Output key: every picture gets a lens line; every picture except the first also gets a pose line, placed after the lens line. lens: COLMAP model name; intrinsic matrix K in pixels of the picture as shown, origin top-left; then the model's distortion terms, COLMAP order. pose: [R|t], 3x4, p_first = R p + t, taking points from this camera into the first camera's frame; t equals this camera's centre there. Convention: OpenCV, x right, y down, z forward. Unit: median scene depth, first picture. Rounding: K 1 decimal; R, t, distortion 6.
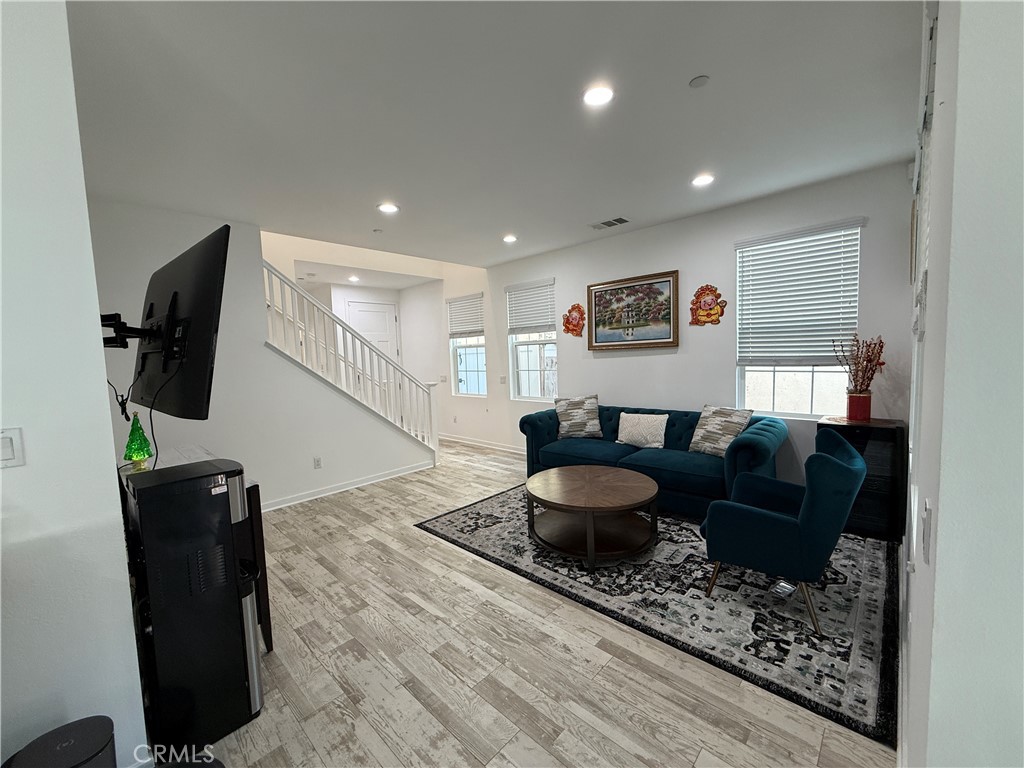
lens RADIAL K [[408.4, 0, 507.9], [0, 408.4, 382.4], [0, 0, 1]] dist [-0.000024, 0.000311]
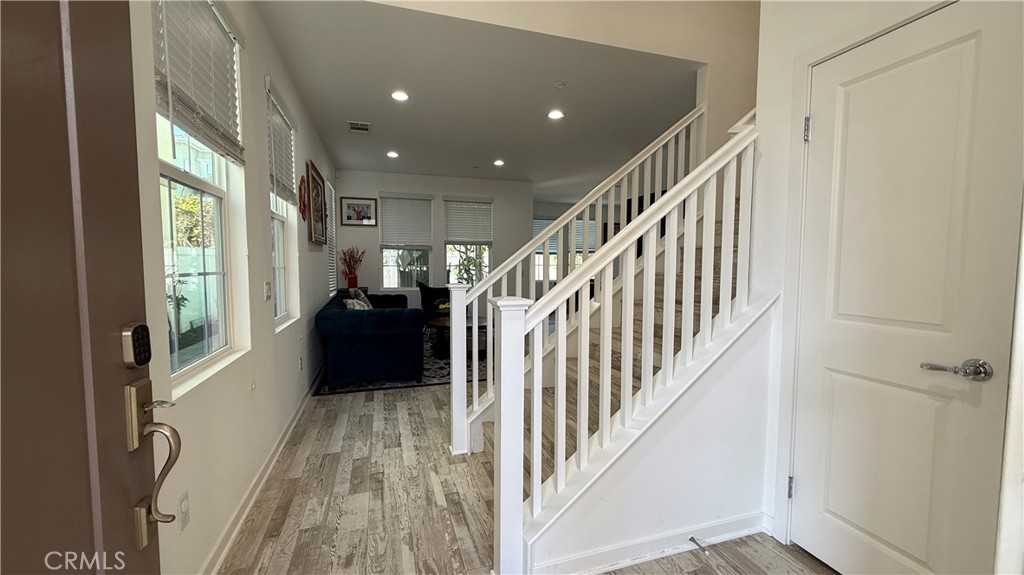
lens RADIAL K [[408.6, 0, 514.5], [0, 408.6, 289.9], [0, 0, 1]] dist [-0.004219, -0.000308]
pose [[-0.887446, 0.004258, 0.460892, -0.699418], [0.061717, 0.992050, 0.109670, -0.061856], [-0.456761, 0.125771, -0.880654, 2.072842]]
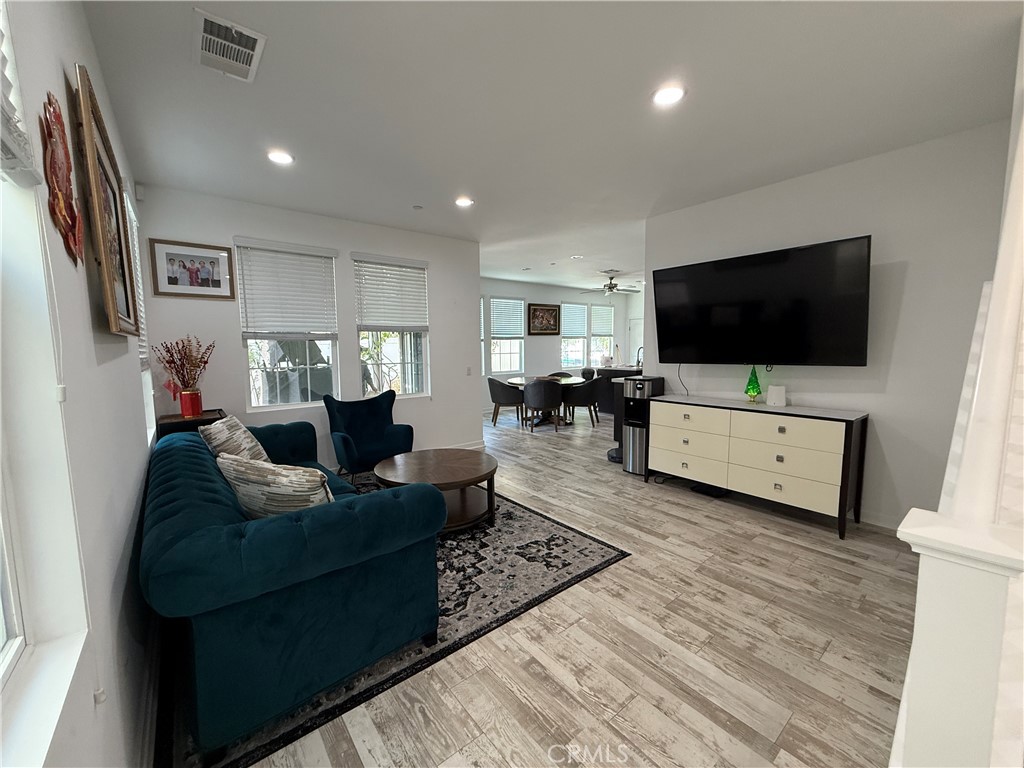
lens RADIAL K [[408.4, 0, 514.1], [0, 408.4, 386.3], [0, 0, 1]] dist [-0.000024, 0.000311]
pose [[-0.992173, 0.035738, 0.119647, -0.110696], [0.055673, 0.984270, 0.167671, -0.099467], [-0.111773, 0.173020, -0.978556, 1.659276]]
